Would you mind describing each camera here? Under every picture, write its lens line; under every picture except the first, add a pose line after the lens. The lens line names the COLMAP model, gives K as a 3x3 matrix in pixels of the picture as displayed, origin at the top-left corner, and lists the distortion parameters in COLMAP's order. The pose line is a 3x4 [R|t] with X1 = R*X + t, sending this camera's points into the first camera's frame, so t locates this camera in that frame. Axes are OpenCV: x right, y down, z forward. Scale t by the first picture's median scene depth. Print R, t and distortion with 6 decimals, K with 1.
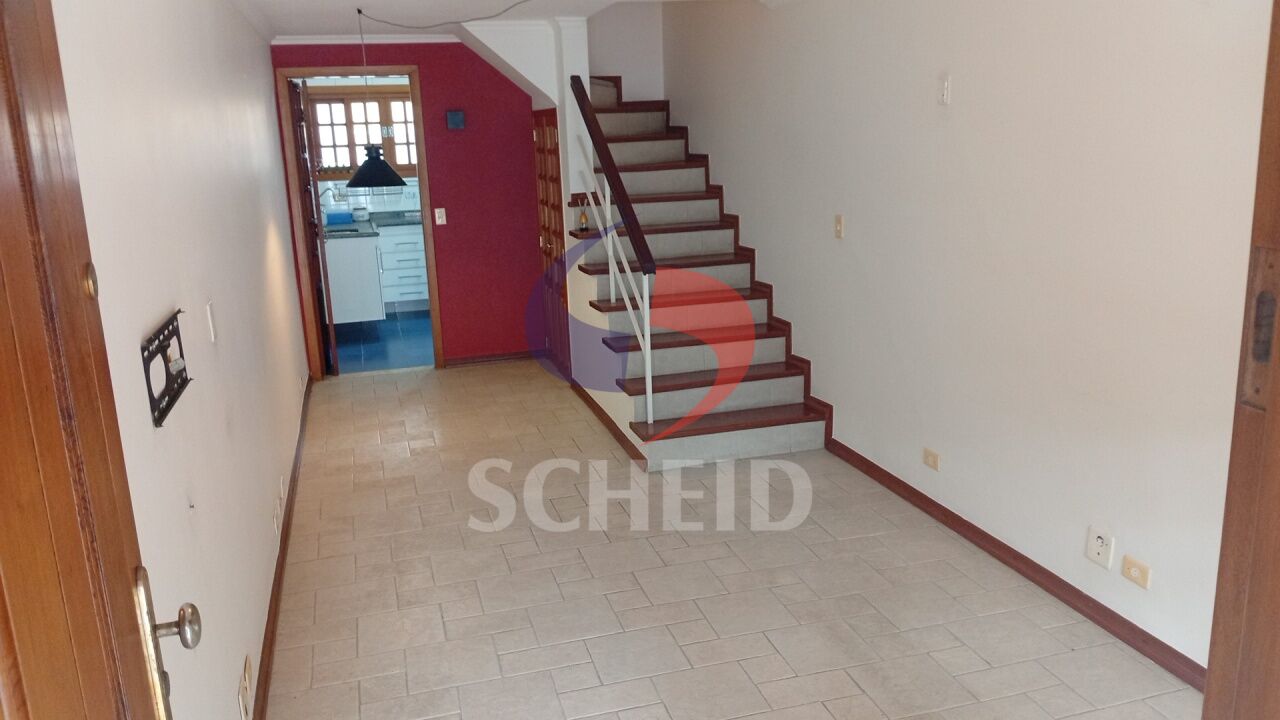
lens RADIAL K [[999.1, 0, 640.0], [0, 999.1, 360.0], [0, 0, 1]] dist [0.135148, -0.234491]
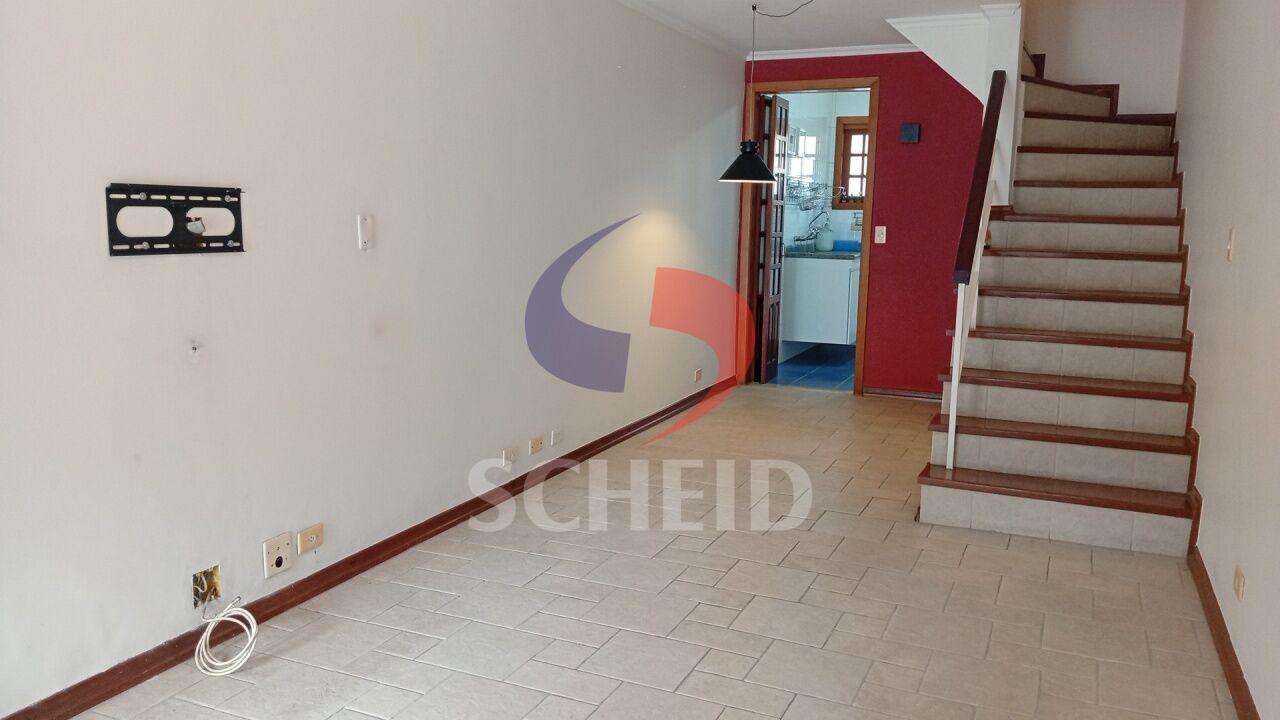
lens RADIAL K [[999.1, 0, 640.0], [0, 999.1, 360.0], [0, 0, 1]] dist [0.135148, -0.234491]
pose [[0.774433, 0.148575, -0.614962, 0.272477], [-0.191556, 0.981473, -0.004106, 0.024186], [0.602959, 0.120980, 0.788546, 0.156926]]
